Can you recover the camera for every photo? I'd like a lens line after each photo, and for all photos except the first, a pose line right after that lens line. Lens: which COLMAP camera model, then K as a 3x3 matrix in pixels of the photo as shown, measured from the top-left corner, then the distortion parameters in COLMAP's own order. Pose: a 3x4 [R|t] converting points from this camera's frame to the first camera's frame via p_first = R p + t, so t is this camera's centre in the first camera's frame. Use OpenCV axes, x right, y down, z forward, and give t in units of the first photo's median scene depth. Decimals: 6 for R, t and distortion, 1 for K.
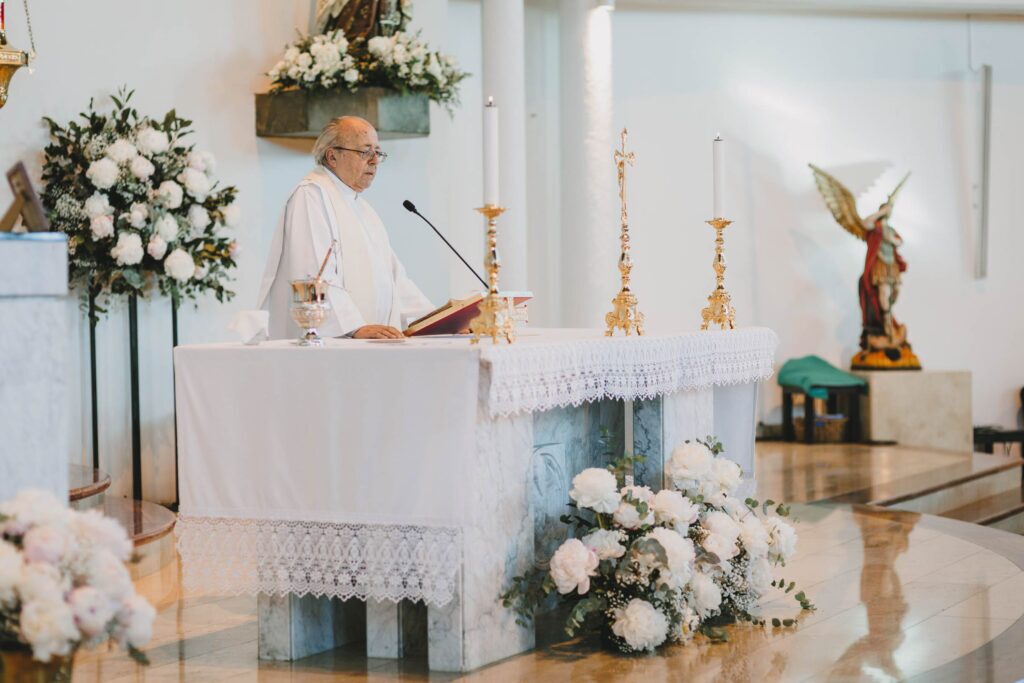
lens RADIAL K [[2517.6, 0, 512.0], [0, 2517.6, 341.5], [0, 0, 1]] dist [0.047027, 0.052797]
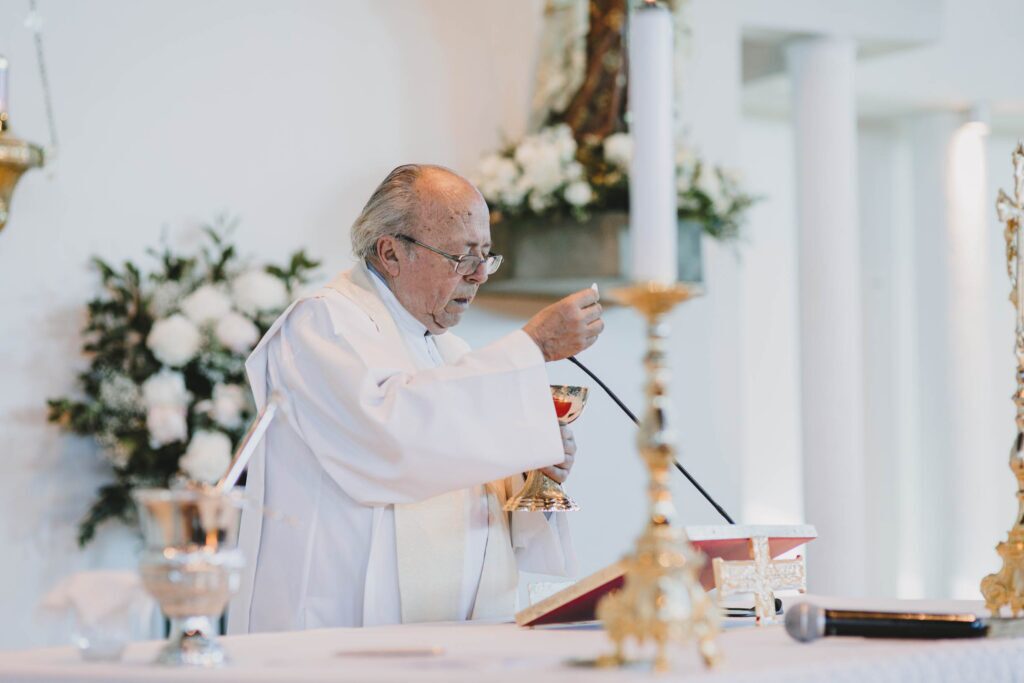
lens RADIAL K [[2517.6, 0, 512.0], [0, 2517.6, 341.5], [0, 0, 1]] dist [0.047027, 0.052797]
pose [[0.989223, -0.009231, -0.146128, 0.014693], [-0.004655, 0.995524, -0.094399, -0.006827], [0.146345, 0.094062, 0.984751, 0.384133]]
